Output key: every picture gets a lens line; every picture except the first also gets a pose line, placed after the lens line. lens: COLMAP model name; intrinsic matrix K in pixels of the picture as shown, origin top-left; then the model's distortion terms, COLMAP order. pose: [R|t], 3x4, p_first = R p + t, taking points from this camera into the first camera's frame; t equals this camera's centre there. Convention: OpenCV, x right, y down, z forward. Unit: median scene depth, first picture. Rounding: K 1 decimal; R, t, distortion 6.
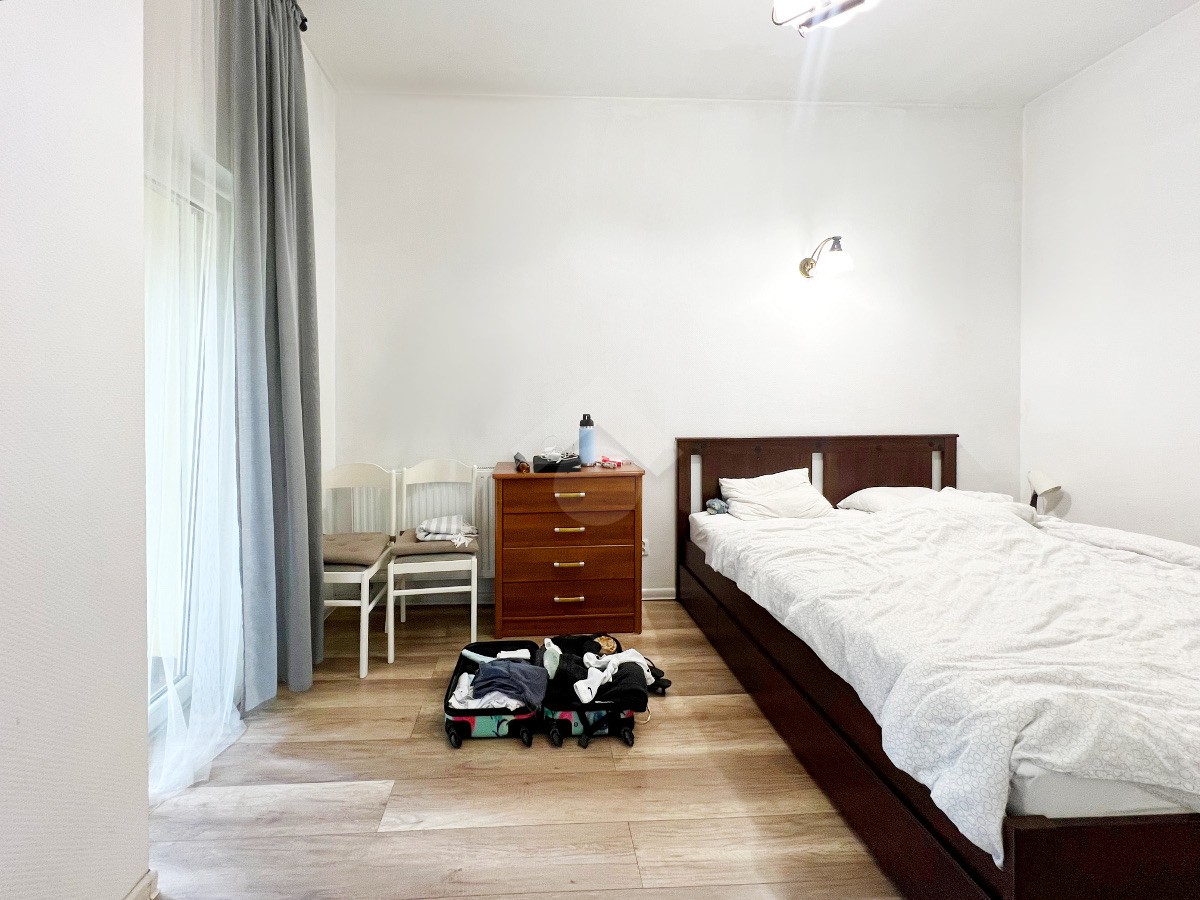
lens RADIAL K [[507.4, 0, 568.5], [0, 507.4, 410.6], [0, 0, 1]] dist [-0.001647, -0.000345]
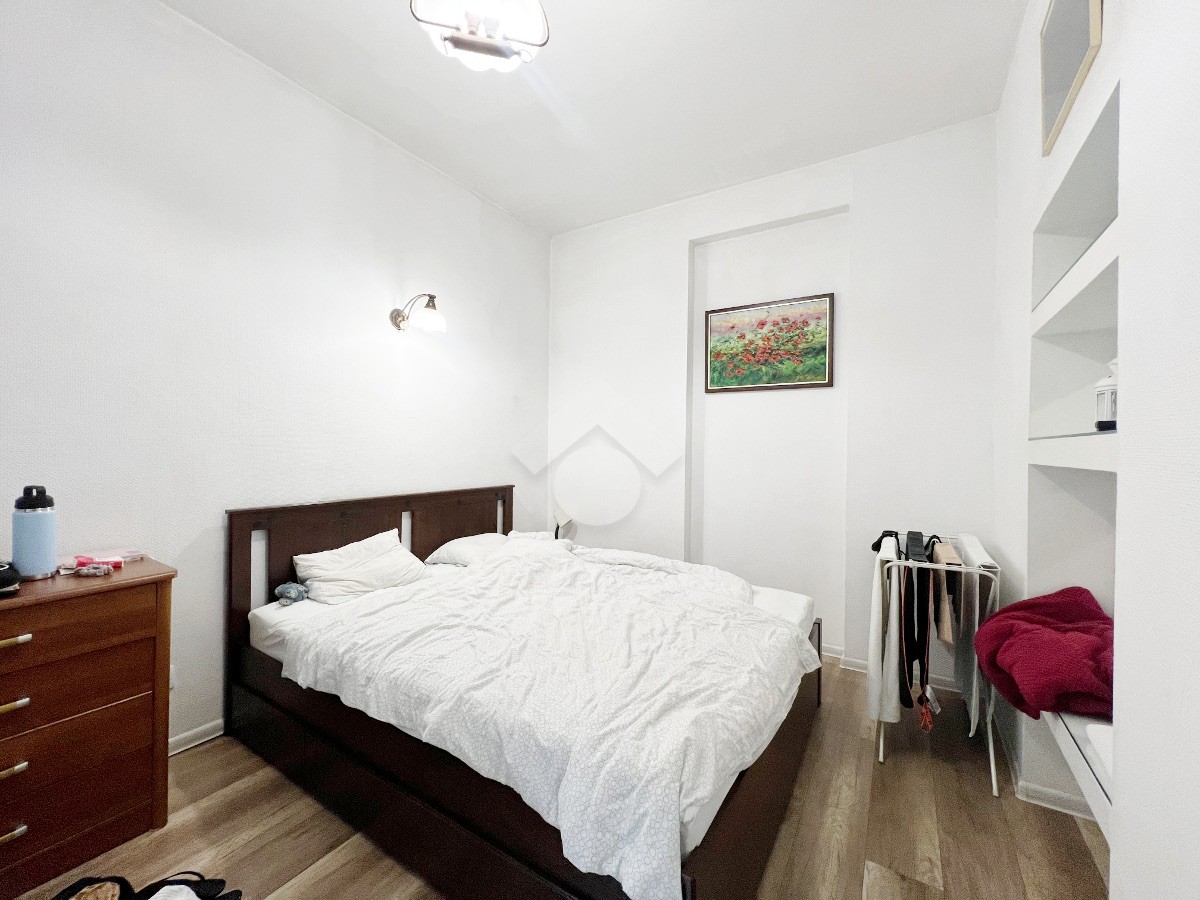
lens RADIAL K [[467.1, 0, 605.9], [0, 467.1, 452.0], [0, 0, 1]] dist [-0.000537, 0.000300]
pose [[0.585496, 0.006221, 0.810651, -0.014451], [-0.000100, 0.999971, -0.007601, -0.029496], [-0.810675, 0.004369, 0.585480, 0.202672]]
